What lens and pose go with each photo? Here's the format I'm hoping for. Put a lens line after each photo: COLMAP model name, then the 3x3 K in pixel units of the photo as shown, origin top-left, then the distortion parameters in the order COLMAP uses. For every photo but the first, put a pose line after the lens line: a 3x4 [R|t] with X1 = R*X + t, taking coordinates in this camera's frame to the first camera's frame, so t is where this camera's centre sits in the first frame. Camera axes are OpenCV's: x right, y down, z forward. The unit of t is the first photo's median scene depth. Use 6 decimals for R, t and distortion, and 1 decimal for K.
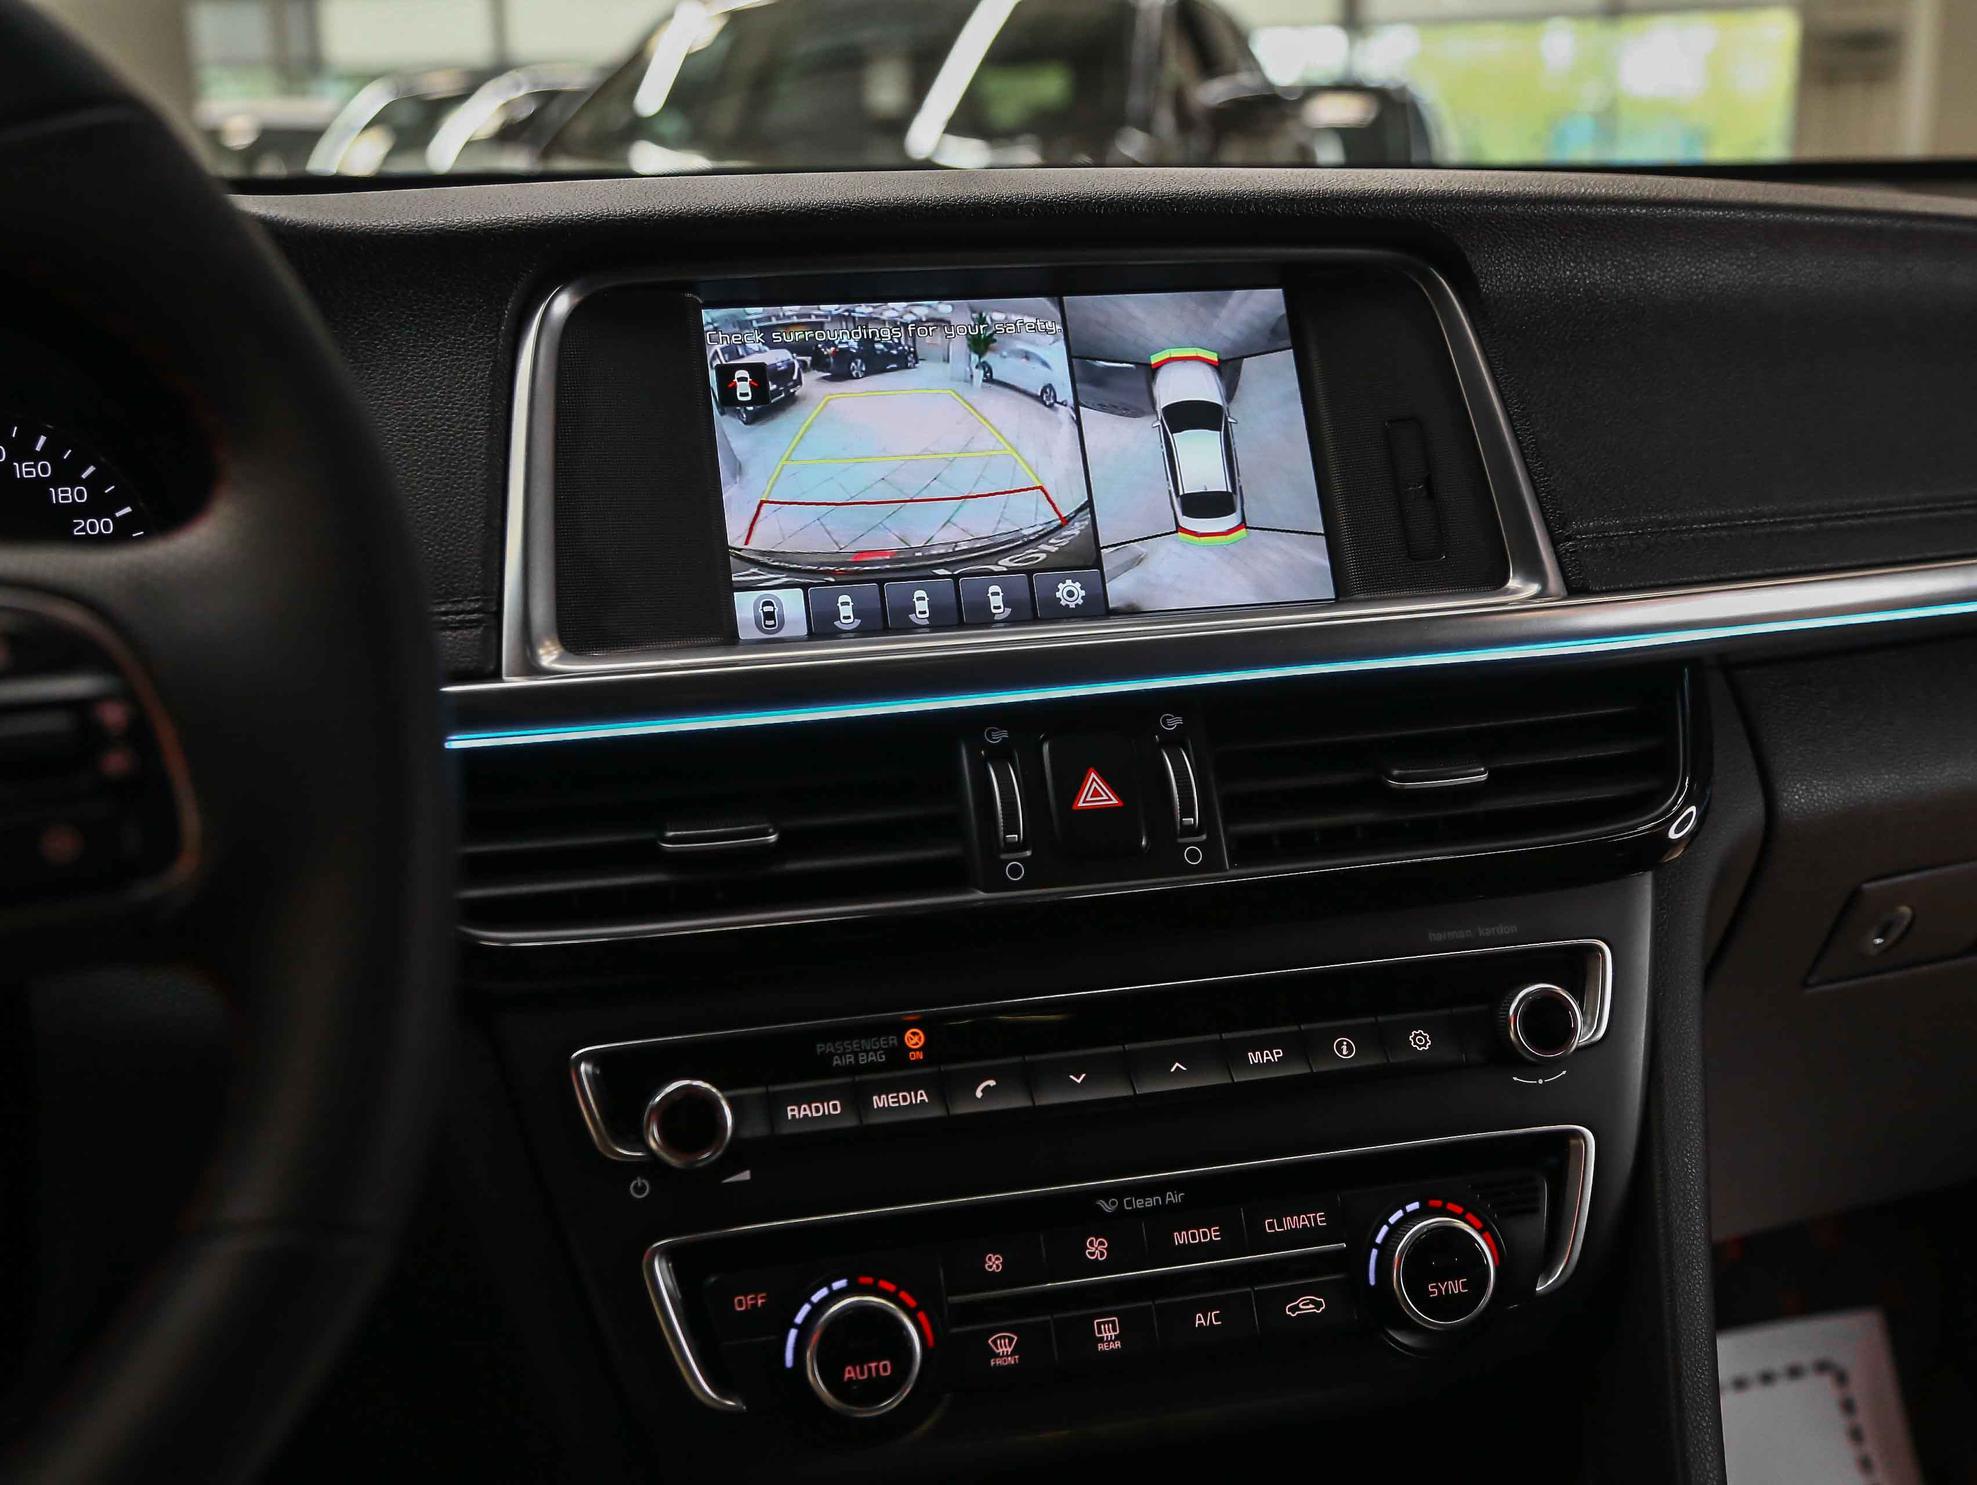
lens RADIAL K [[2338.5, 0, 998.4], [0, 2338.5, 749.4], [0, 0, 1]] dist [0.031277, 0.000000]
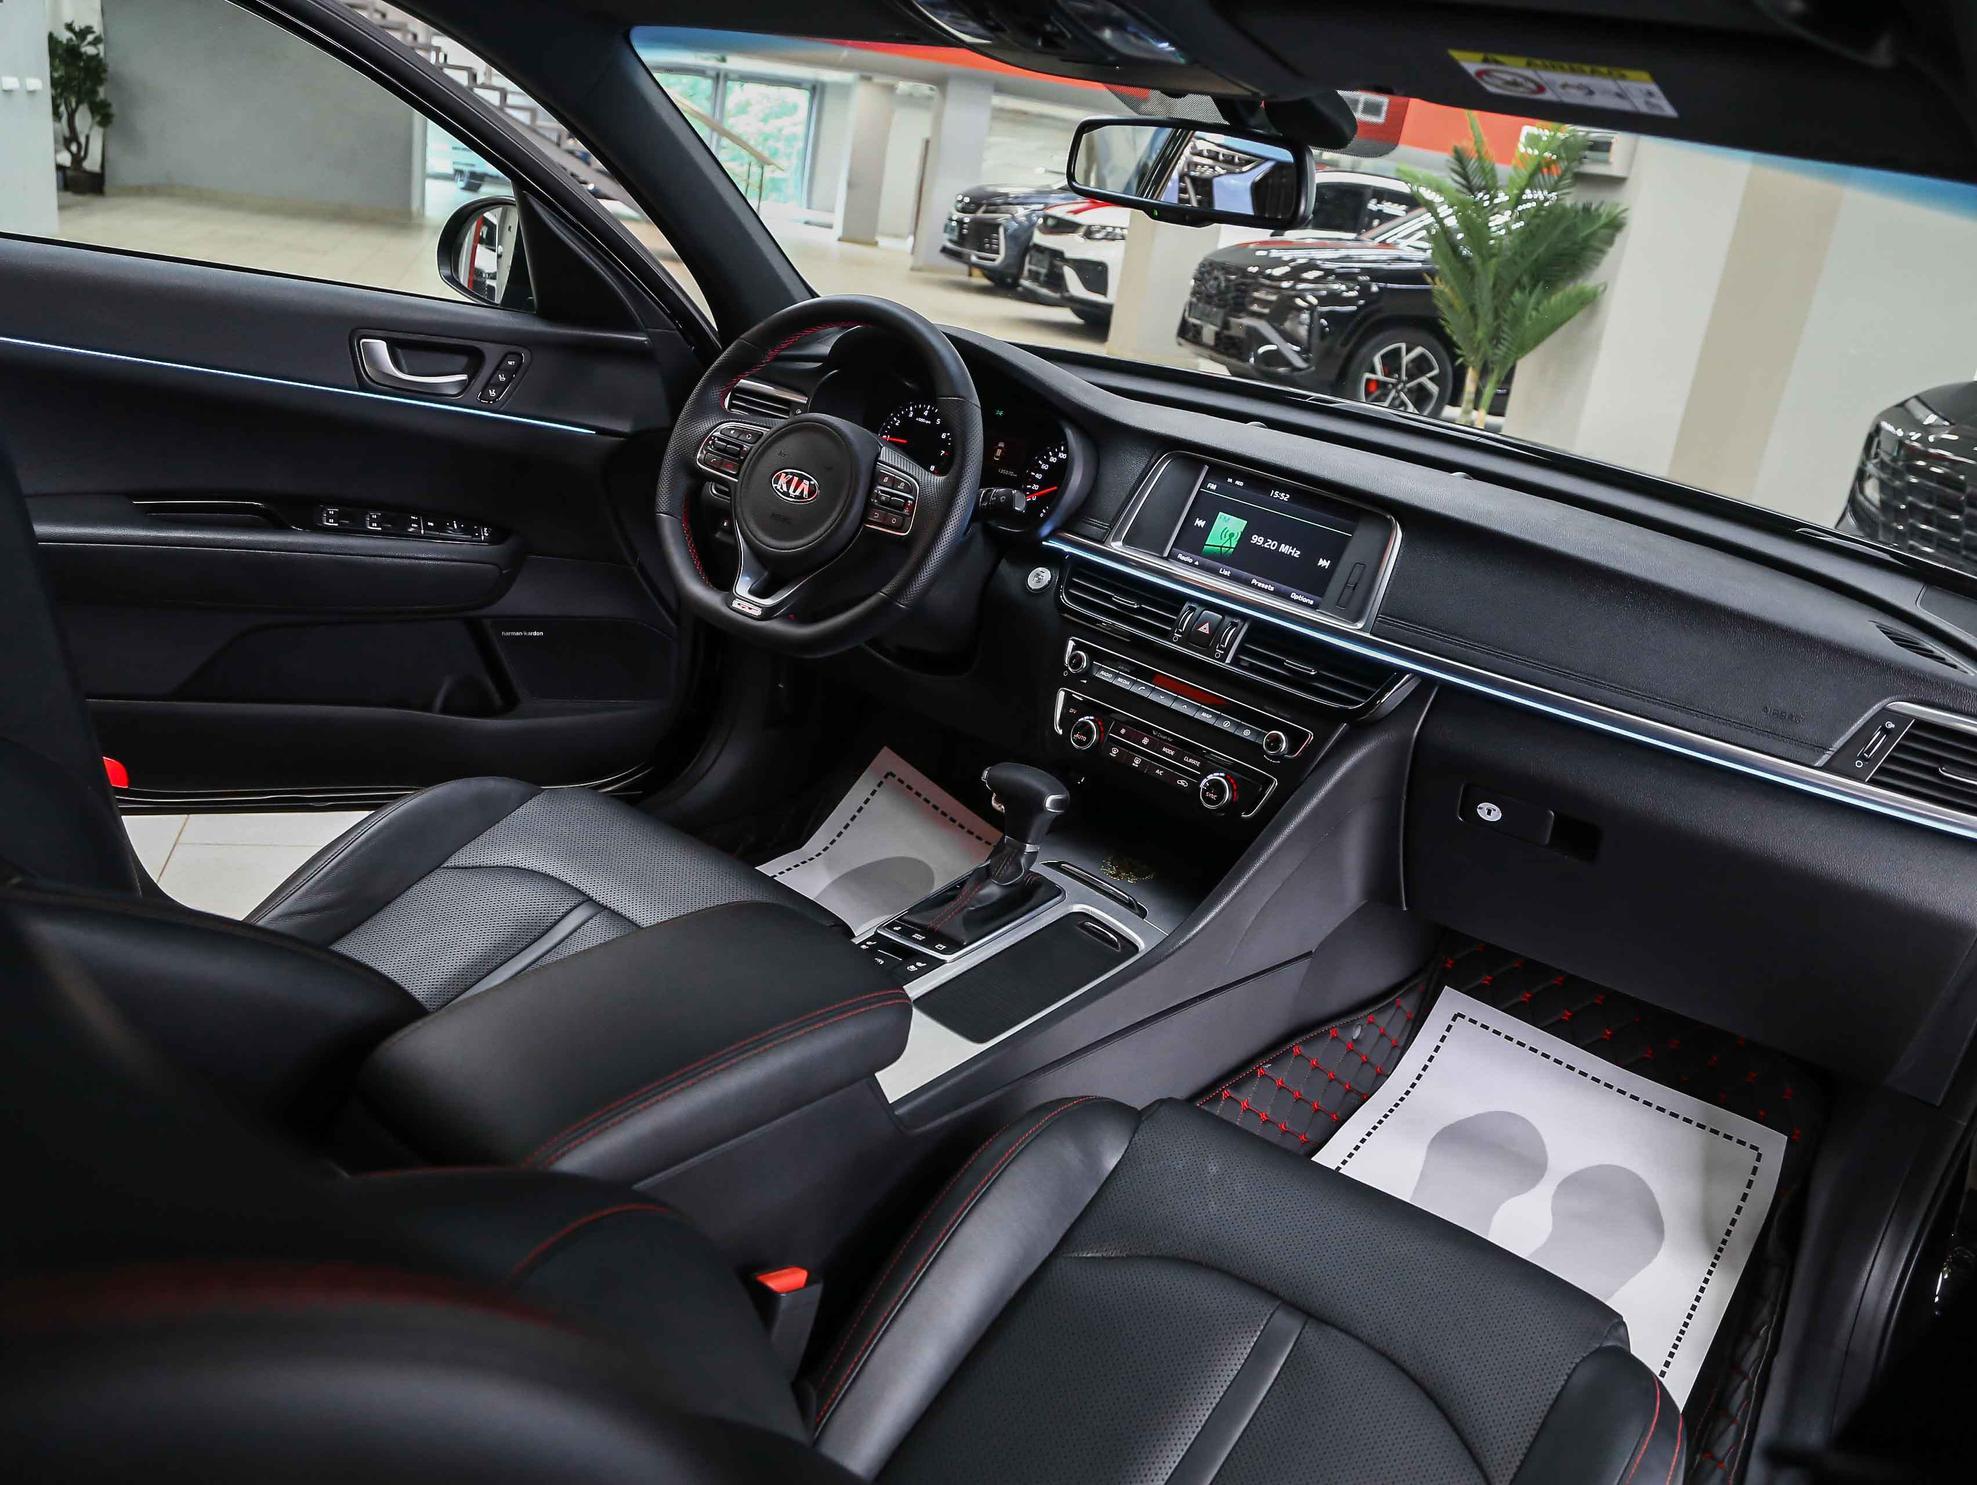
lens RADIAL K [[1415.9, 0, 982.3], [0, 1415.9, 725.3], [0, 0, 1]] dist [-0.115425, 0.019872]
pose [[0.522783, 0.391026, -0.757493, 1.542028], [-0.335697, 0.911224, 0.238703, -0.244327], [0.783585, 0.129499, 0.607639, -0.528241]]
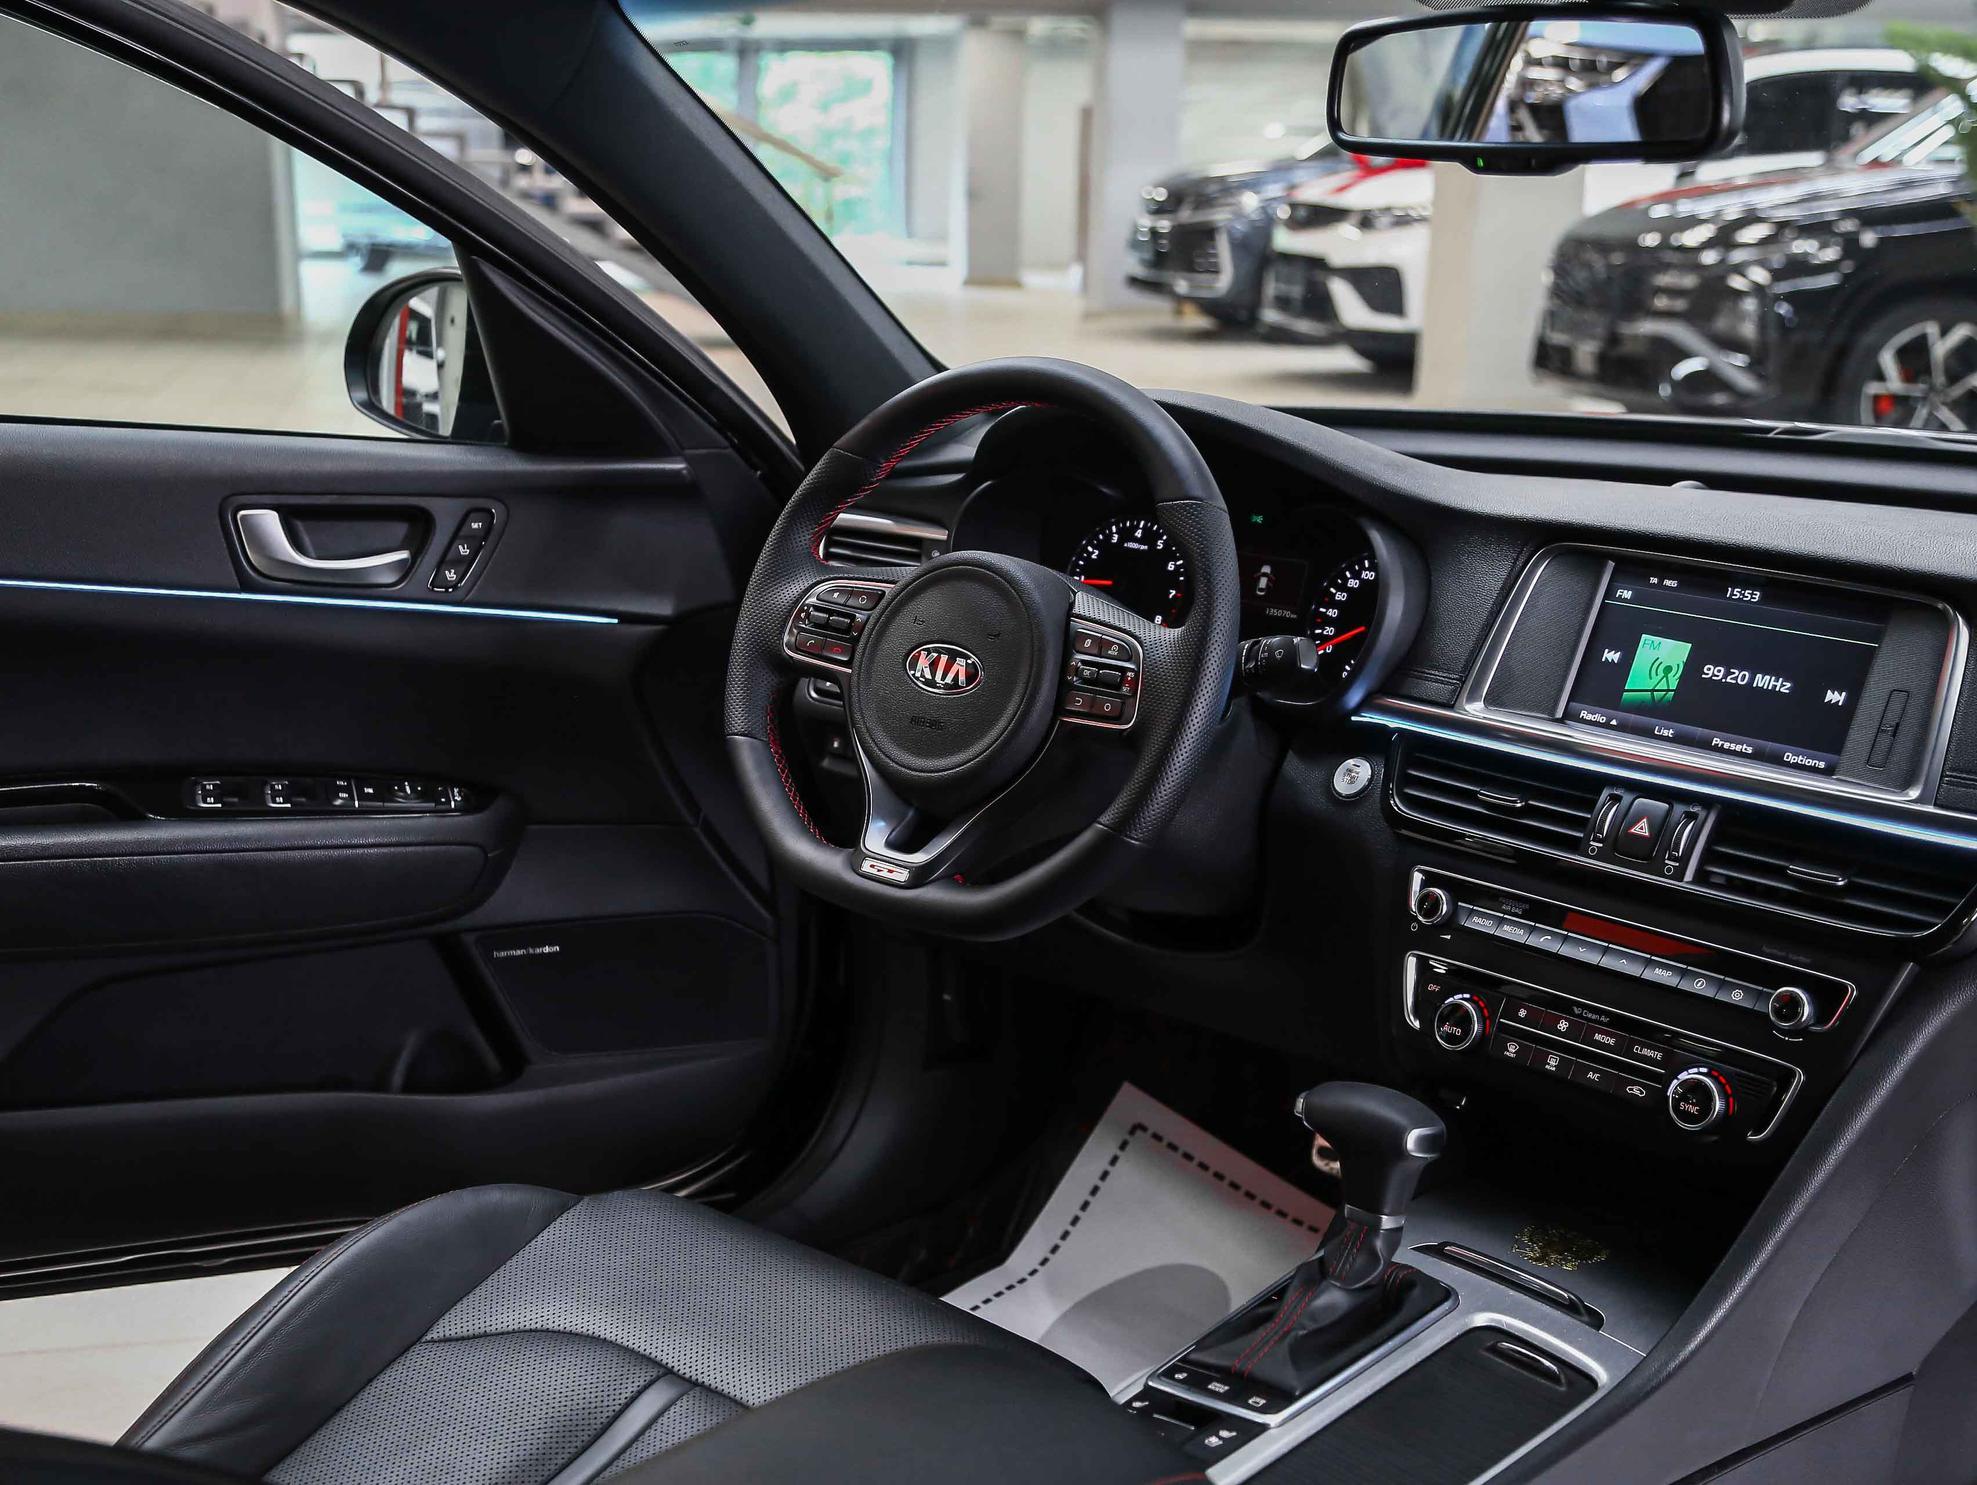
lens RADIAL K [[2338.5, 0, 980.9], [0, 2338.5, 760.0], [0, 0, 1]] dist [0.031277, 0.000000]
pose [[0.457754, 0.239169, -0.856306, 1.572354], [-0.220080, 0.963645, 0.151502, -0.230500], [0.861410, 0.119105, 0.493748, -0.556345]]
